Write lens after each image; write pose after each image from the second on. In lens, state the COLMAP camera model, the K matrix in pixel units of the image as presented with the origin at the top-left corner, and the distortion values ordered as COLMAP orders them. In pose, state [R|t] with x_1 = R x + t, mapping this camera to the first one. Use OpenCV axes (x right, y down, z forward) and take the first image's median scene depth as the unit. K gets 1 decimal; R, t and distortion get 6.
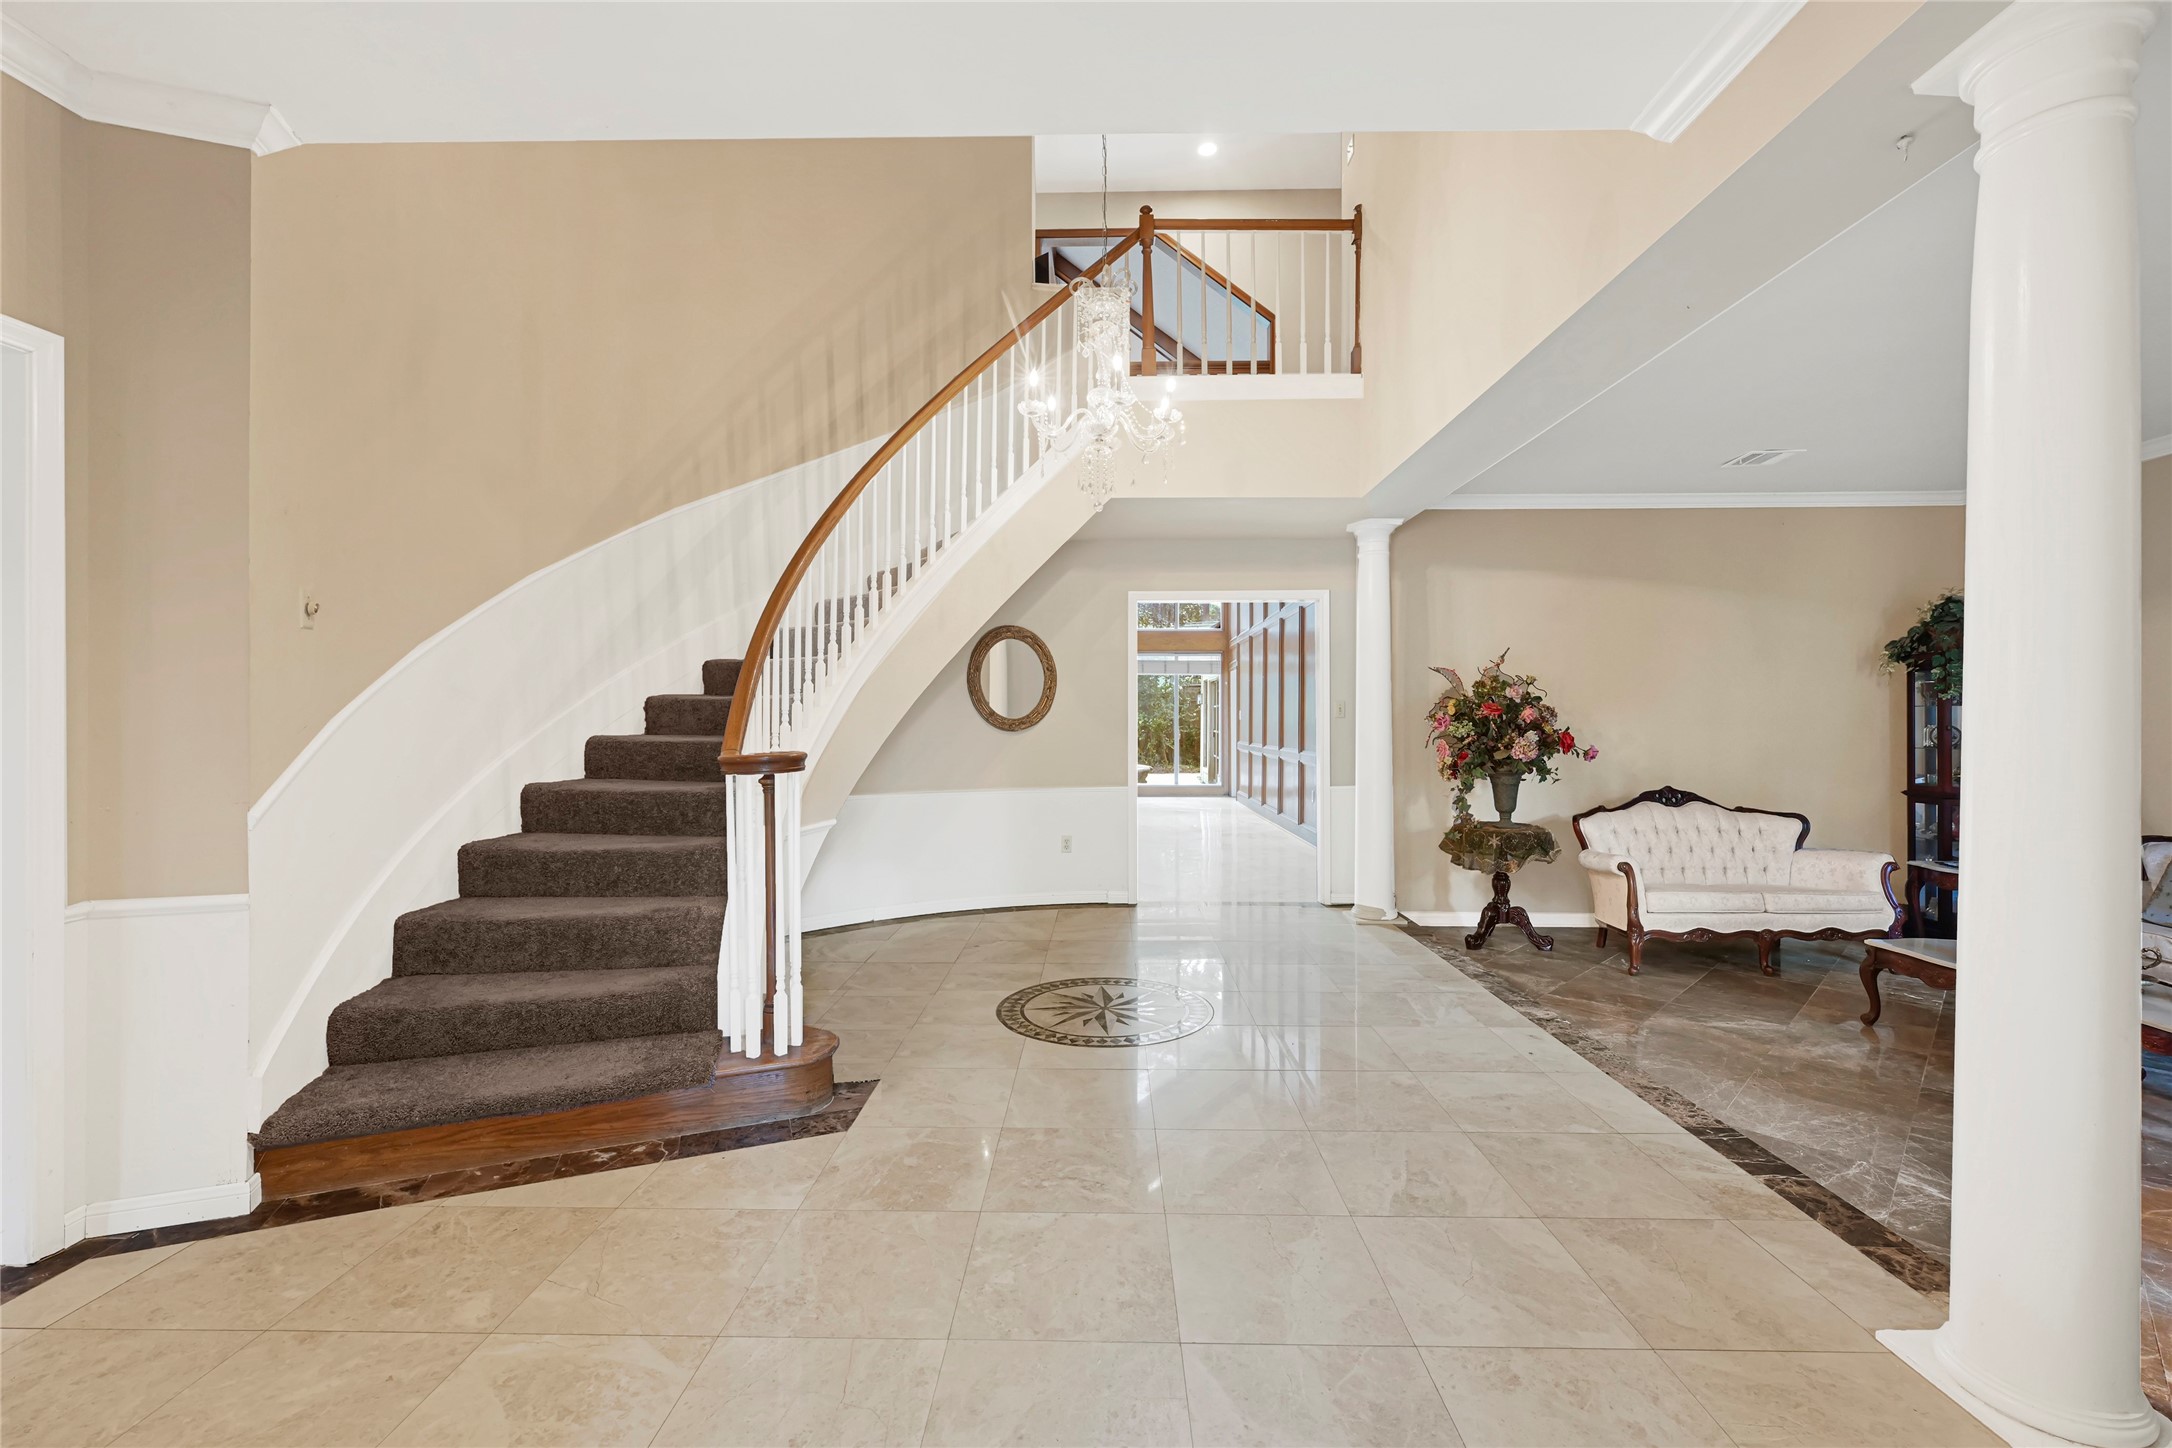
lens RADIAL K [[903.9, 0, 1086.5], [0, 903.9, 726.4], [0, 0, 1]] dist [-0.000866, 0.000243]
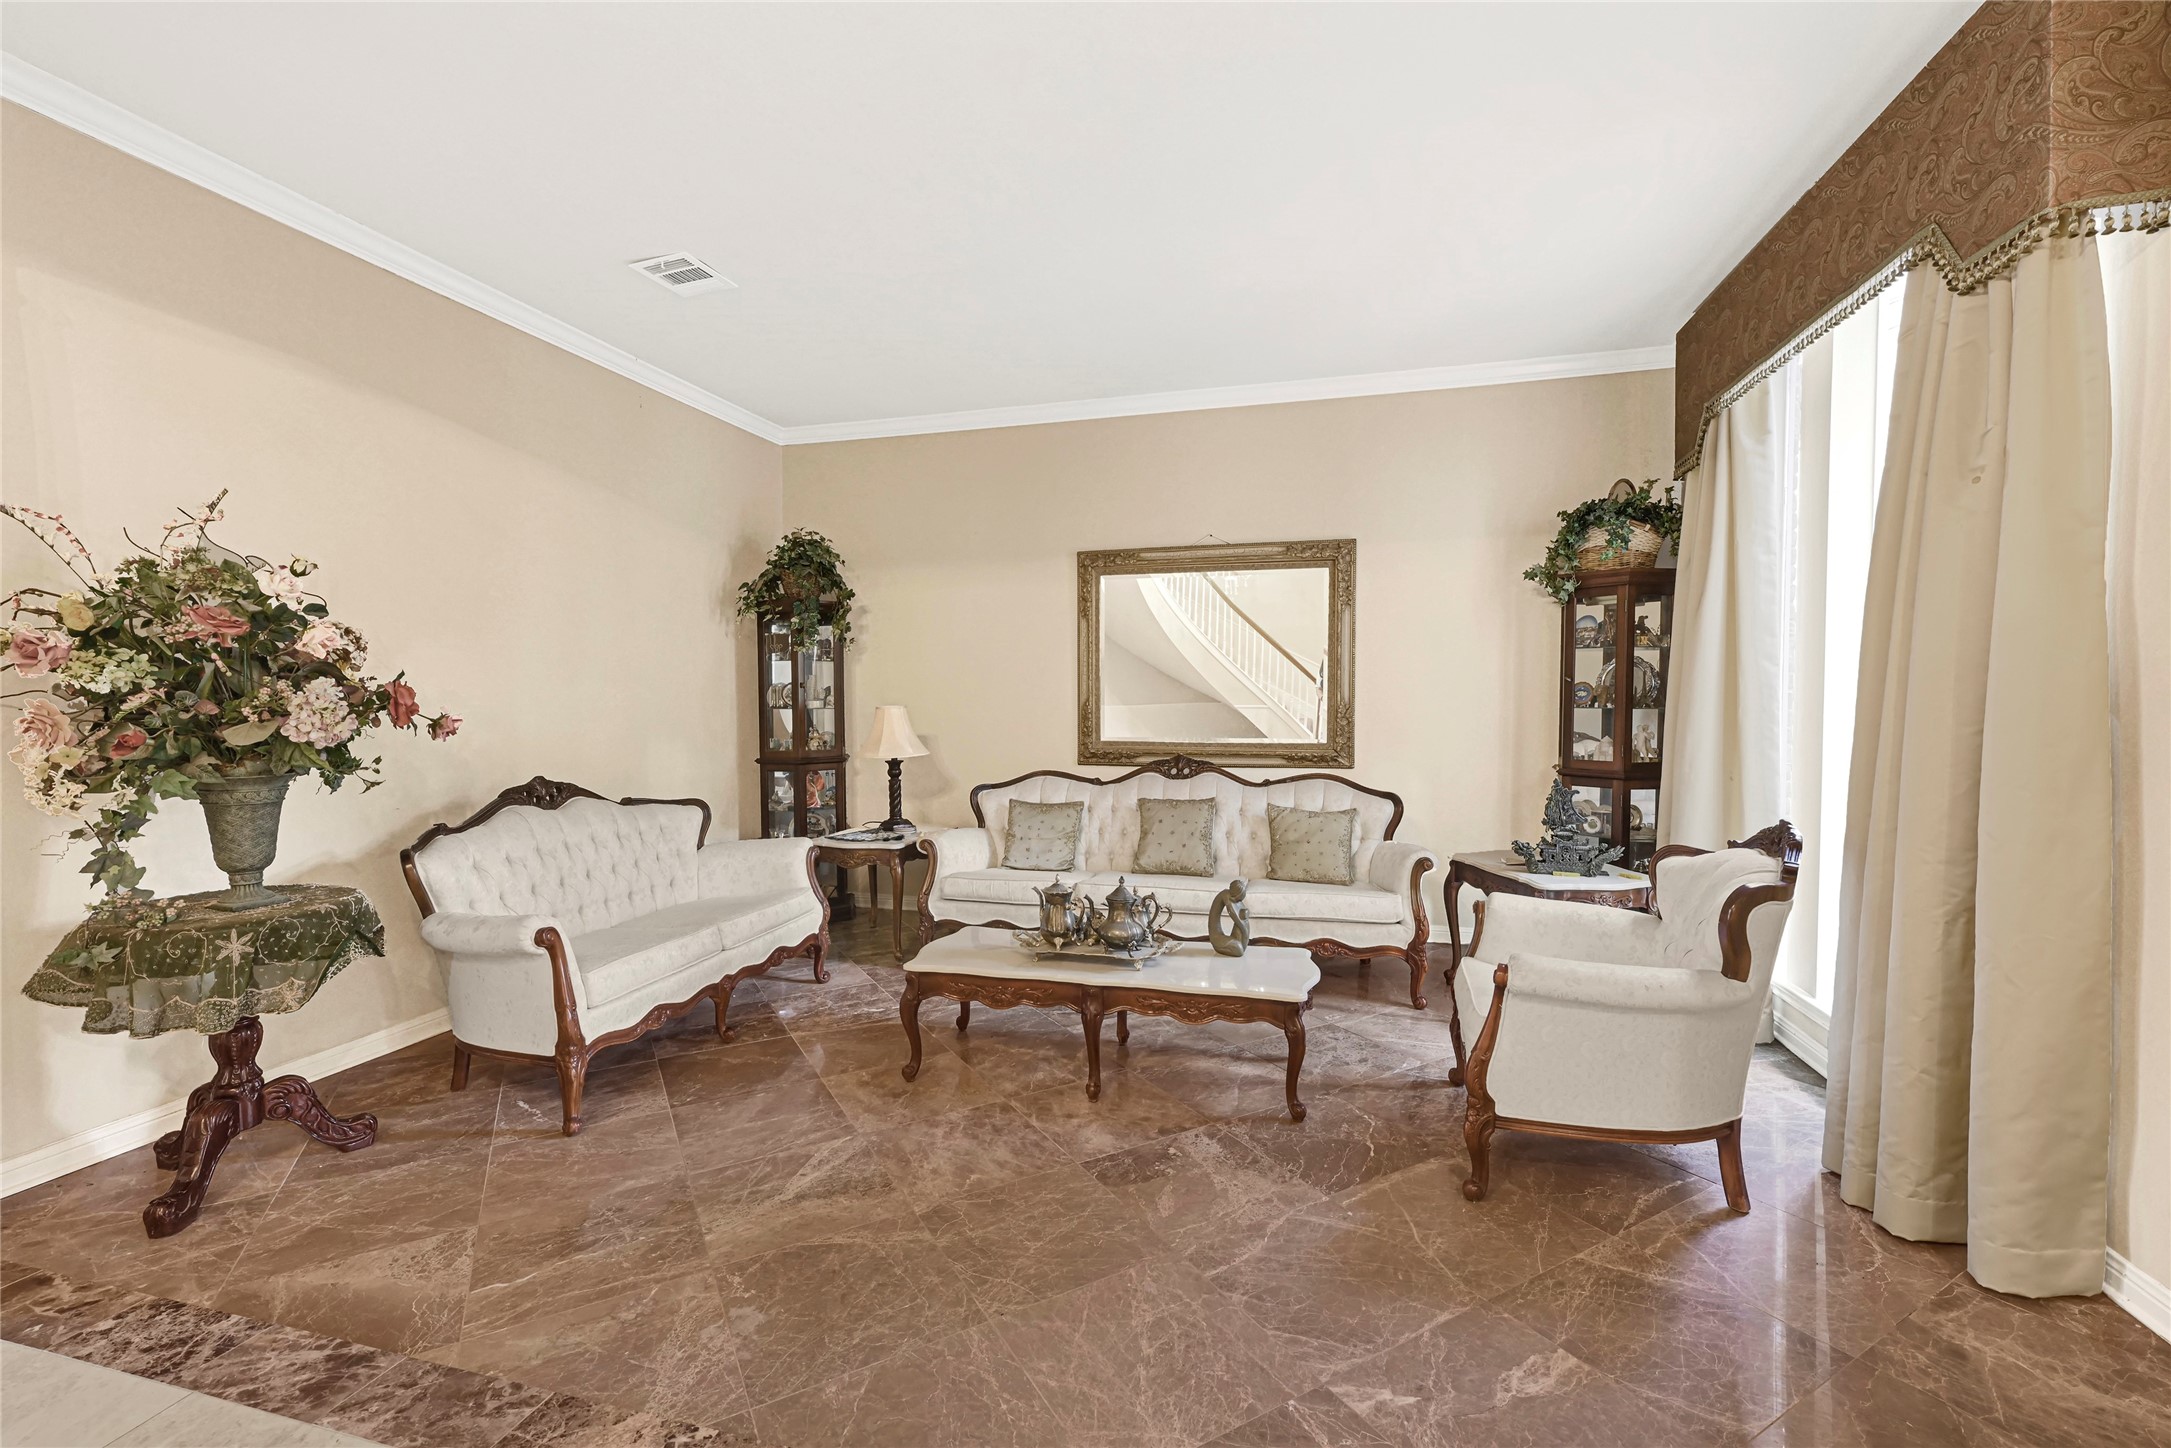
lens RADIAL K [[903.5, 0, 1086.3], [0, 903.5, 724.6], [0, 0, 1]] dist [-0.000866, 0.000243]
pose [[0.227468, -0.028383, 0.973372, 0.142657], [-0.002360, 0.999556, 0.029698, 0.013392], [-0.973783, -0.009053, 0.227300, 0.525541]]
